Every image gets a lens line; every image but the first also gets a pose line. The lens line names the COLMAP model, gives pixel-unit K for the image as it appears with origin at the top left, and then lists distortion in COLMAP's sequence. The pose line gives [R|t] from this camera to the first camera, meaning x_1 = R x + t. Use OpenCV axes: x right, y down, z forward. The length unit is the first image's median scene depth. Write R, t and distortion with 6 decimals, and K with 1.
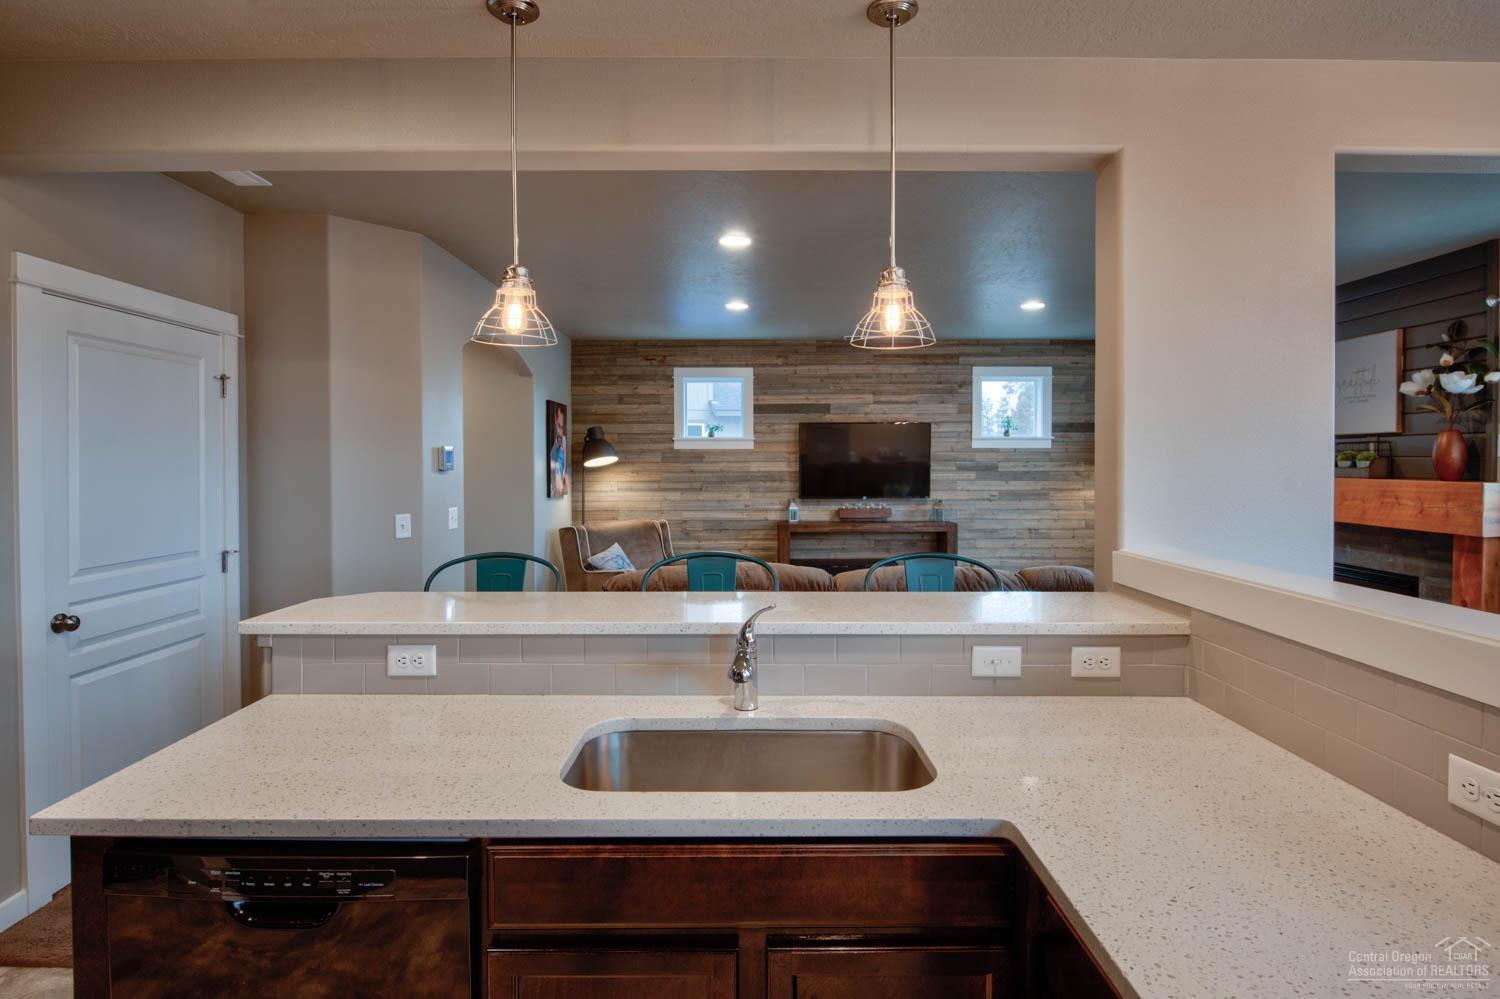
lens RADIAL K [[769.3, 0, 745.0], [0, 769.3, 476.1], [0, 0, 1]] dist [0.000337, -0.000147]
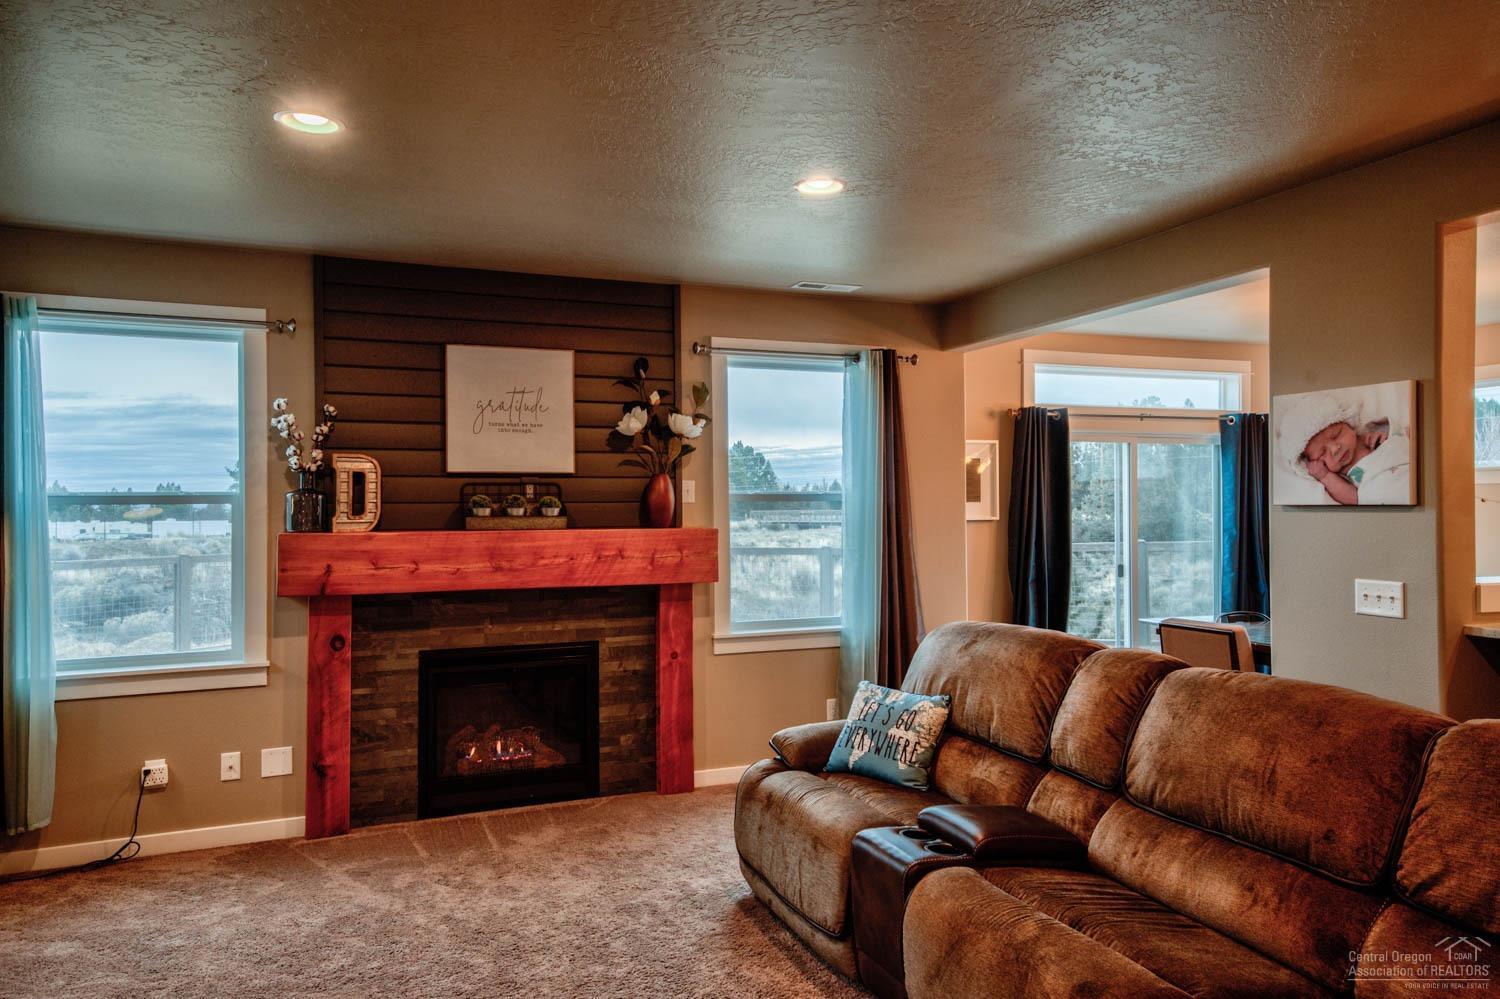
lens RADIAL K [[1041.8, 0, 742.9], [0, 1041.8, 495.6], [0, 0, 1]] dist [0.057949, 0.006518]
pose [[-0.366481, 0.011557, 0.930354, -0.172265], [0.024673, 0.999692, -0.002699, -0.015423], [-0.930098, 0.021966, -0.366653, 0.771489]]
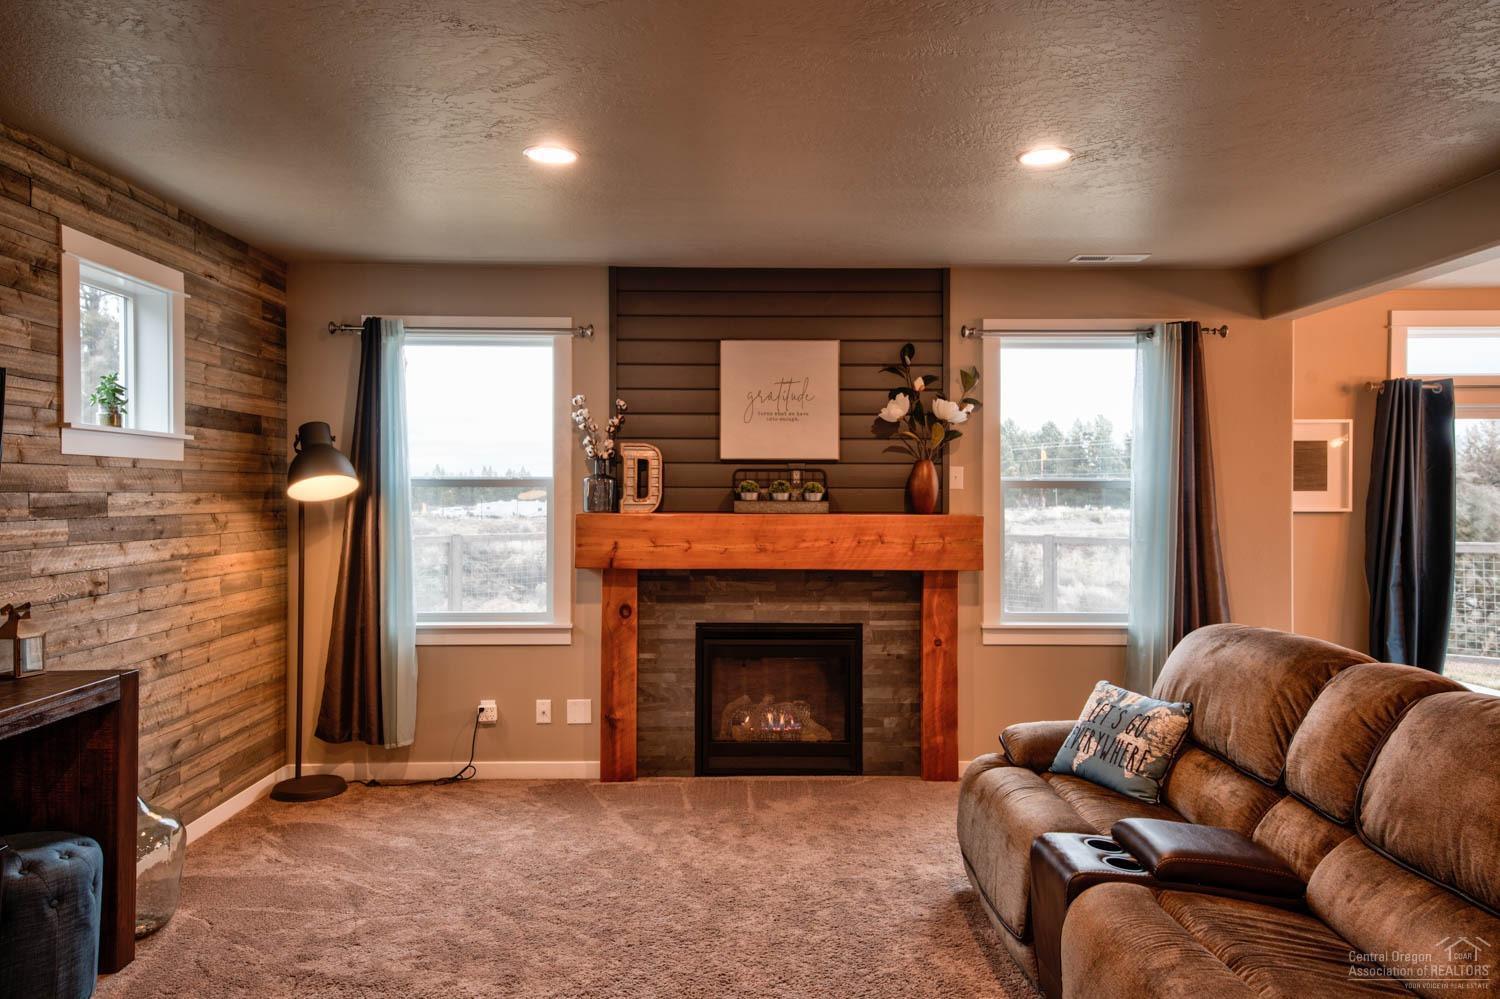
lens RADIAL K [[1041.8, 0, 742.9], [0, 1041.8, 495.6], [0, 0, 1]] dist [0.057949, 0.006518]
pose [[-0.007333, -0.003110, 0.999968, -0.199557], [0.016886, 0.999852, 0.003233, -0.013695], [-0.999831, 0.016910, -0.007280, 0.691136]]
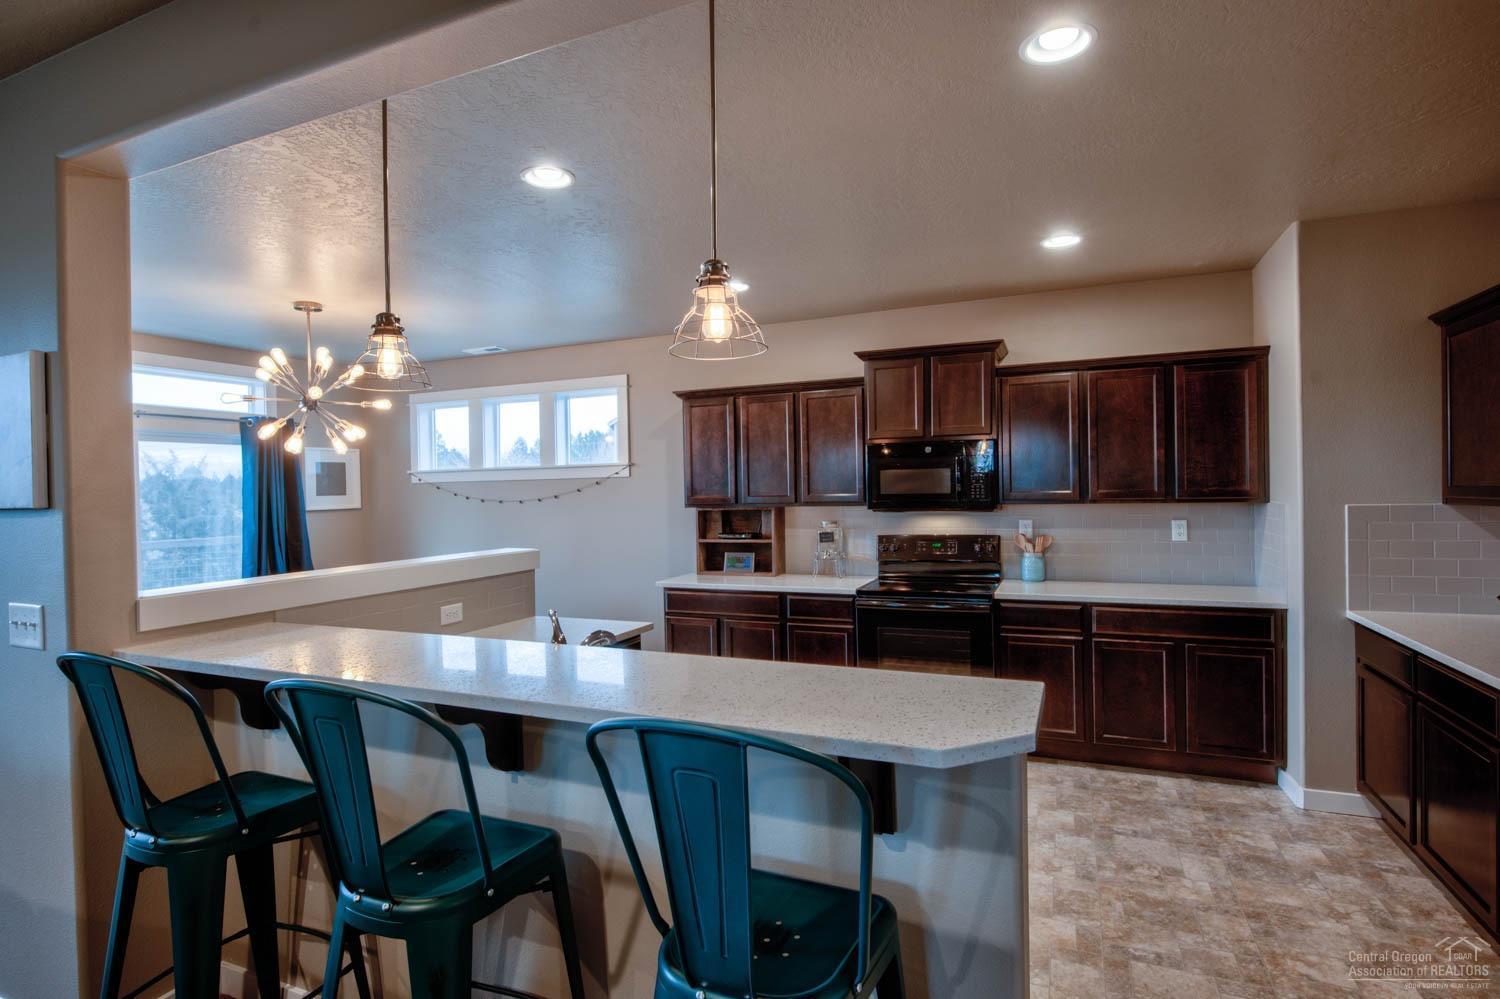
lens RADIAL K [[751.1, 0, 750.0], [0, 751.1, 499.5], [0, 0, 1]] dist [-0.000691, -0.000316]
pose [[-0.918626, 0.013399, 0.394902, -0.174238], [0.027466, 0.999173, 0.029989, -0.009246], [-0.394173, 0.038395, -0.918234, 0.467081]]
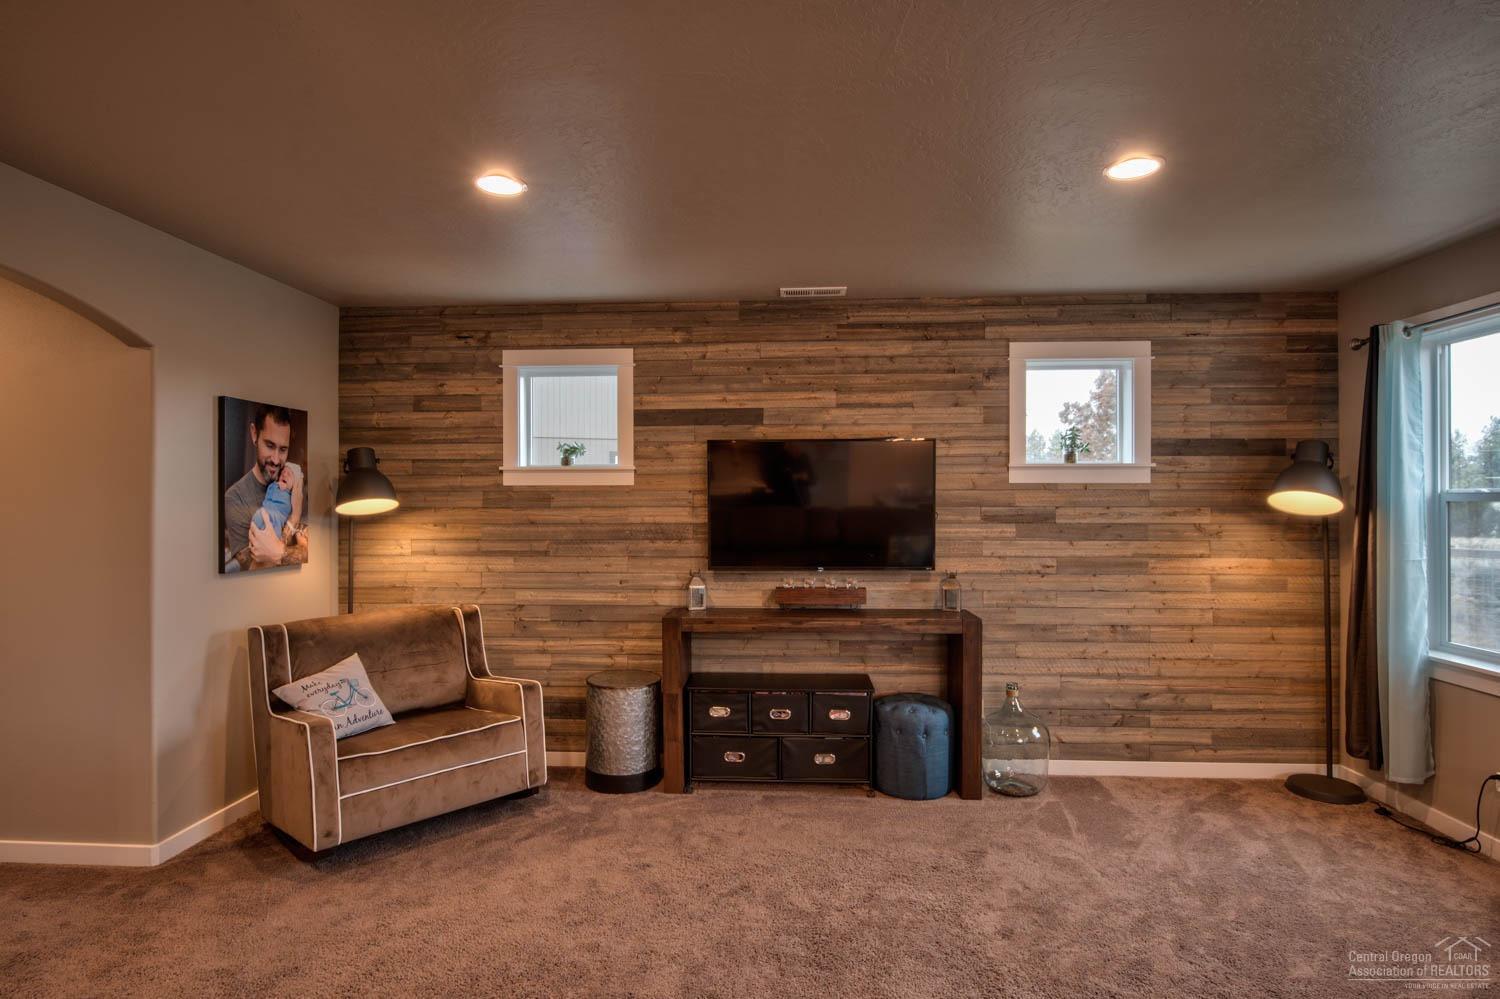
lens RADIAL K [[775.1, 0, 750.0], [0, 775.1, 499.5], [0, 0, 1]] dist [-0.001999, -0.000477]
pose [[0.998120, -0.000141, -0.061292, 0.137192], [-0.001153, 0.999777, -0.021086, -0.011892], [0.061281, 0.021117, 0.997897, 0.409649]]
